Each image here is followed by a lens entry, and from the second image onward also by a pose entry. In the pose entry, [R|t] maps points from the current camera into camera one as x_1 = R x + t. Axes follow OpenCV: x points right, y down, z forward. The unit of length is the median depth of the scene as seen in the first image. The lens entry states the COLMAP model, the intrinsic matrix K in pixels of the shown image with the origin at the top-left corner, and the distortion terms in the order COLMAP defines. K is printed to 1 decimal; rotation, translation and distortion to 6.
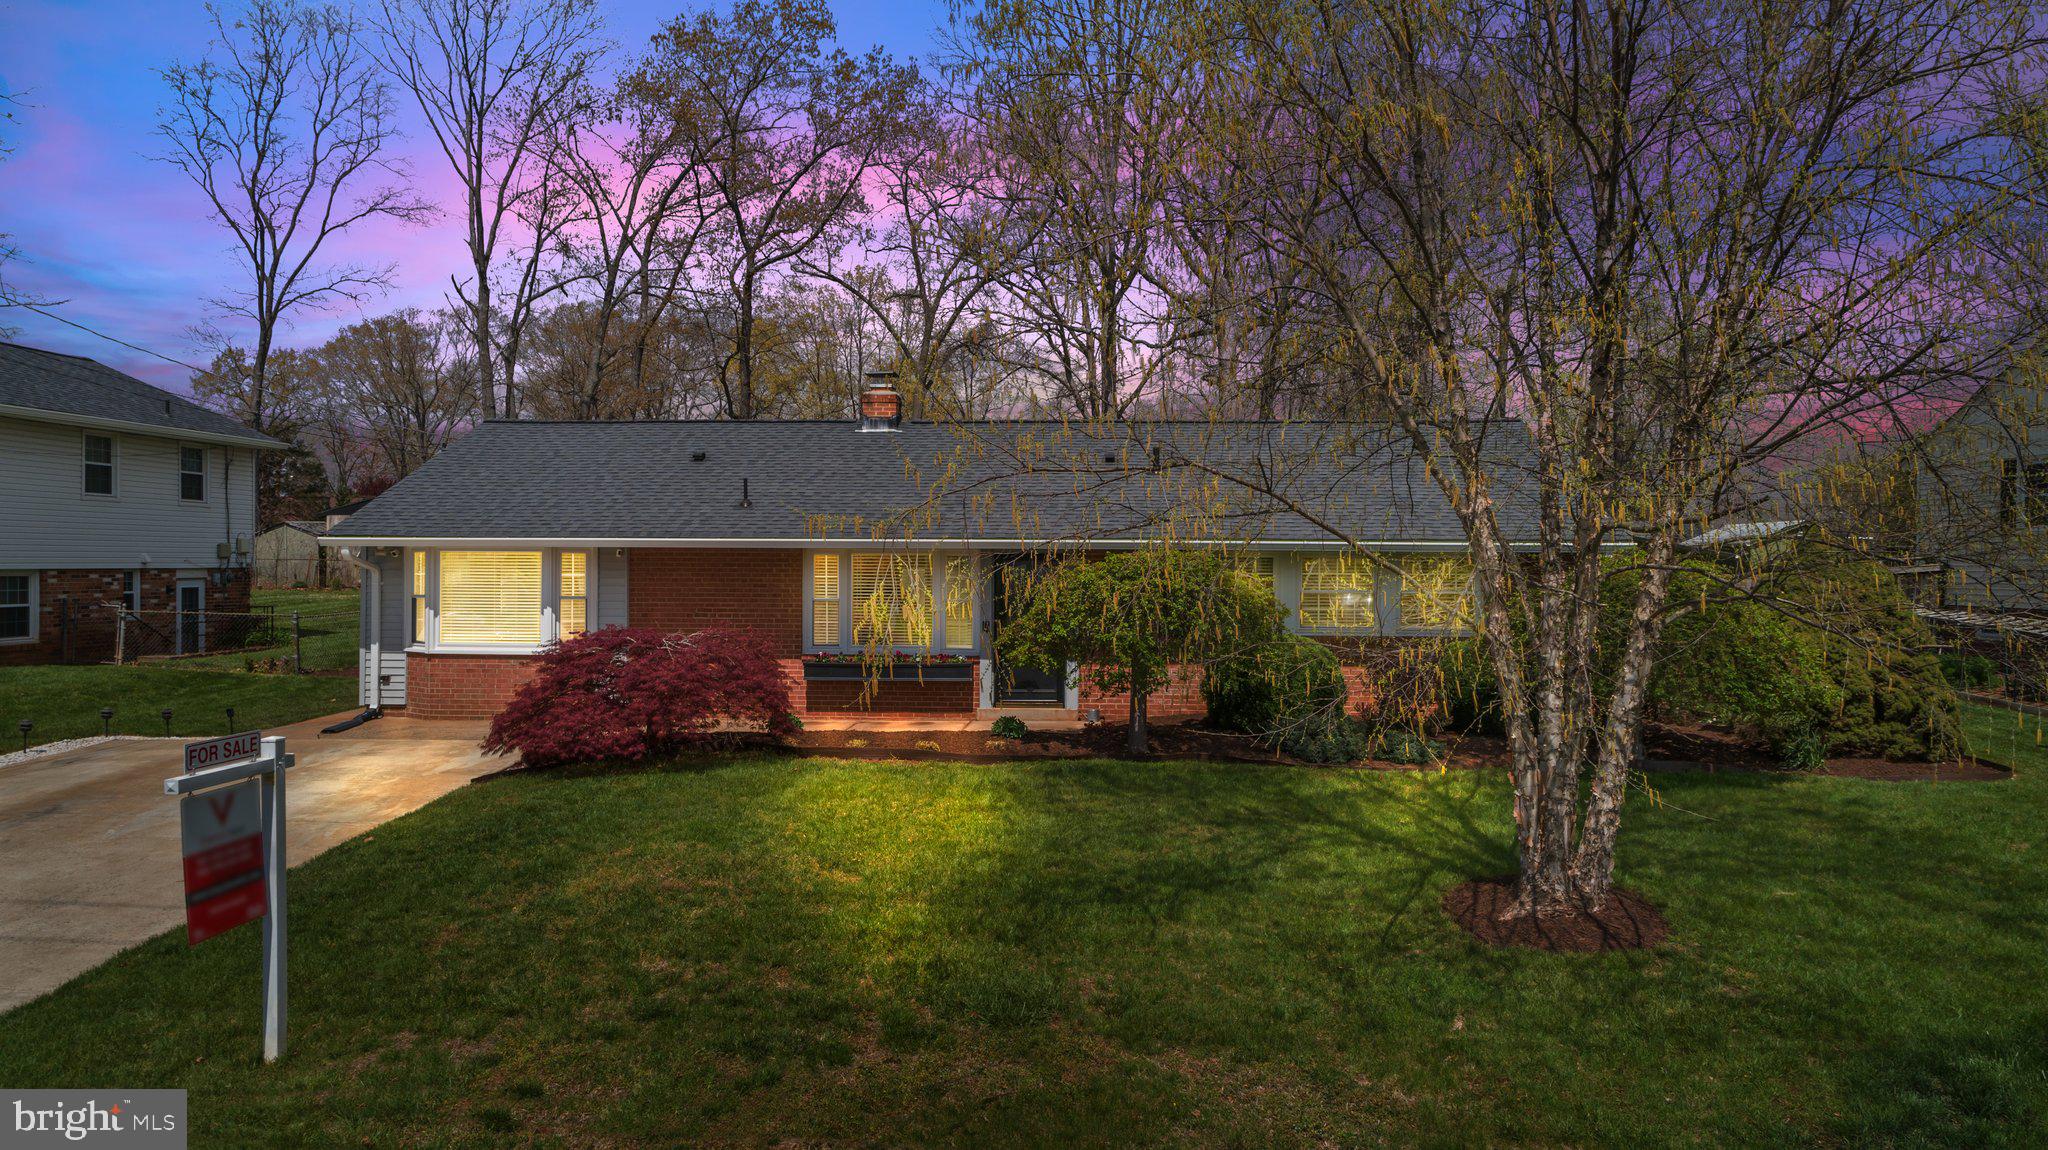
lens RADIAL K [[1518.1, 0, 1083.9], [0, 1518.1, 573.6], [0, 0, 1]] dist [-0.003262, 0.000871]
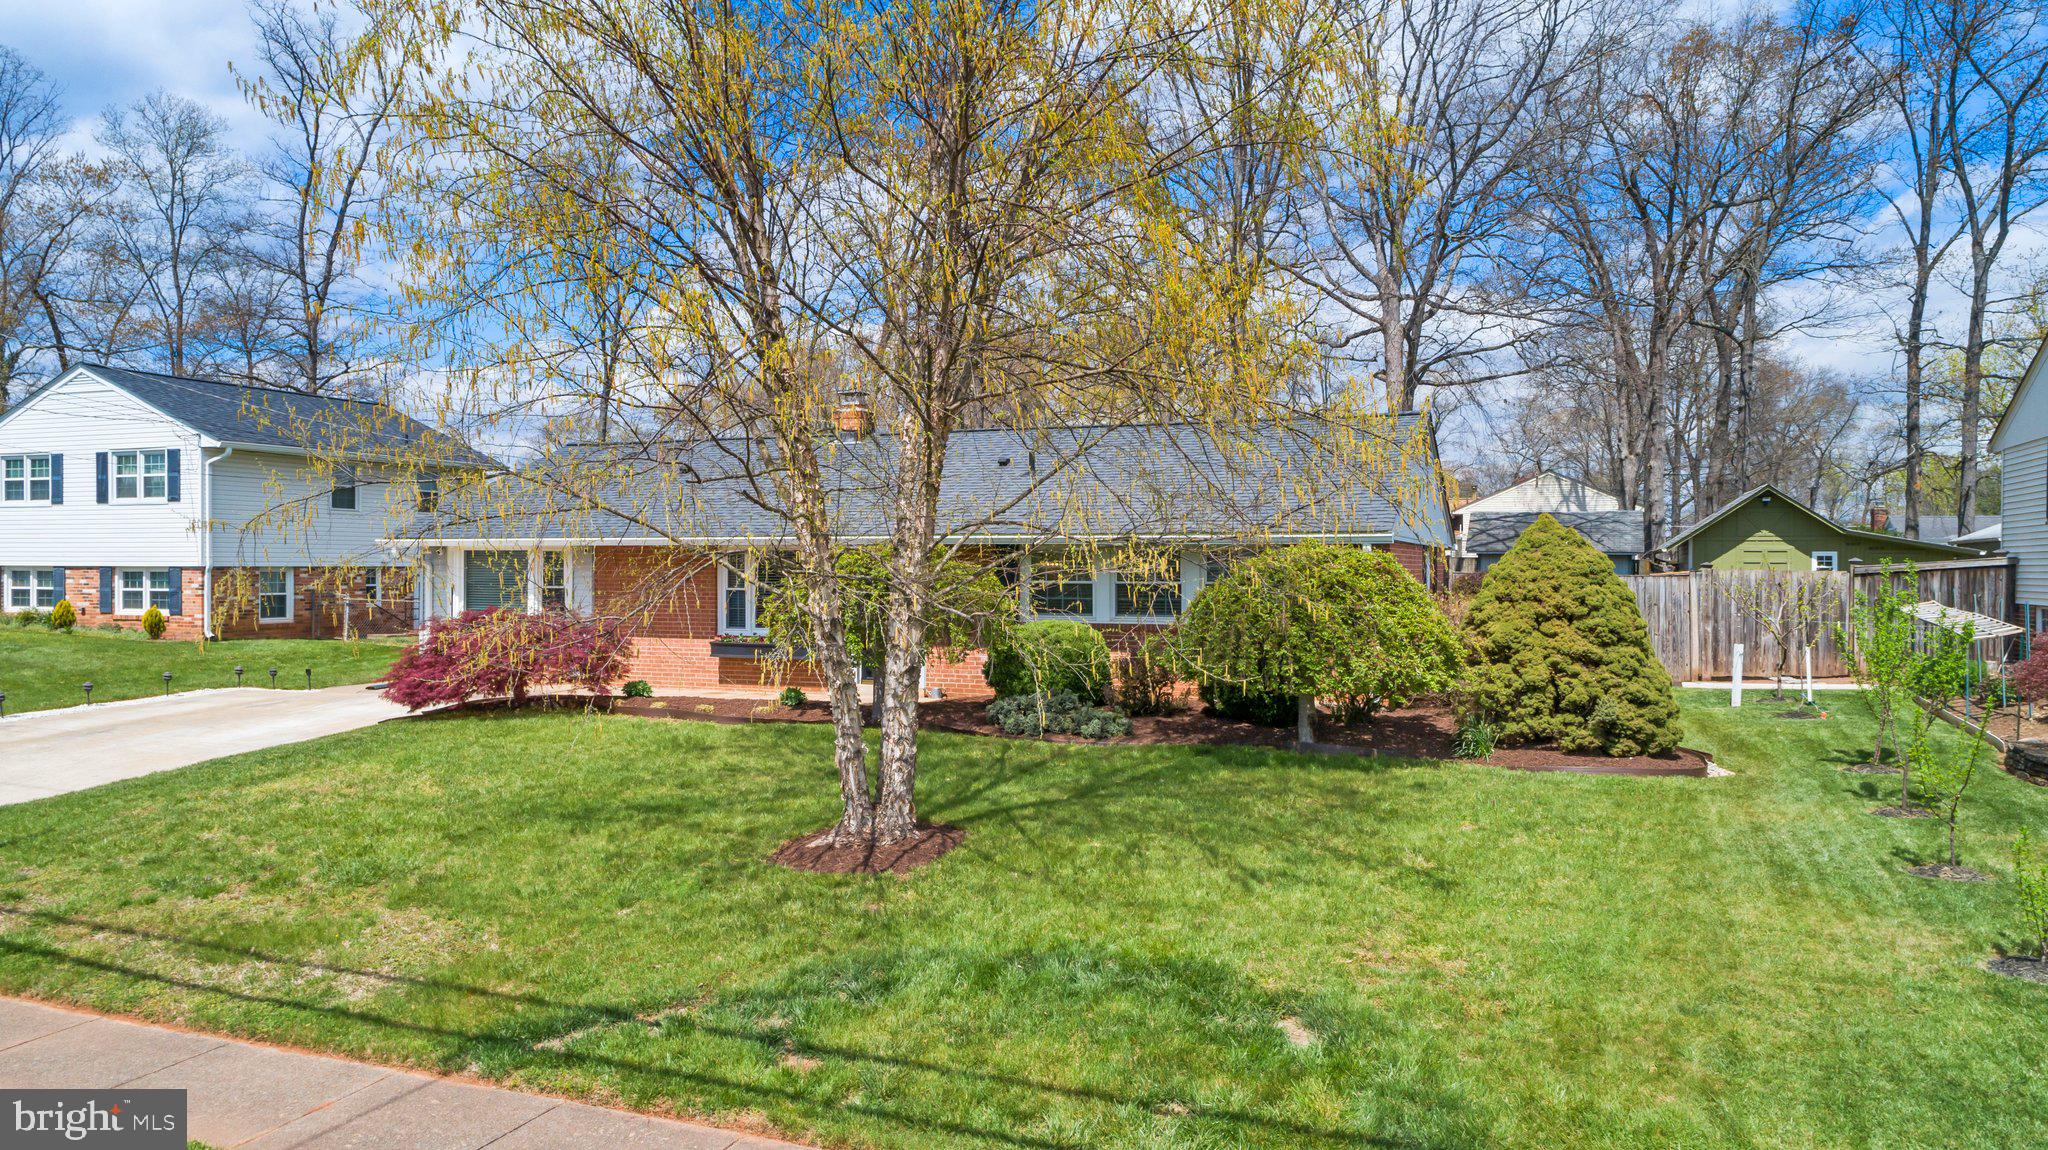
lens RADIAL K [[1518.1, 0, 1083.9], [0, 1518.1, 573.6], [0, 0, 1]] dist [-0.003262, 0.000871]
pose [[0.947770, 0.000948, -0.318952, 0.548402], [-0.003361, 0.999970, -0.007013, 0.015488], [0.318935, 0.007719, 0.947745, -0.026668]]
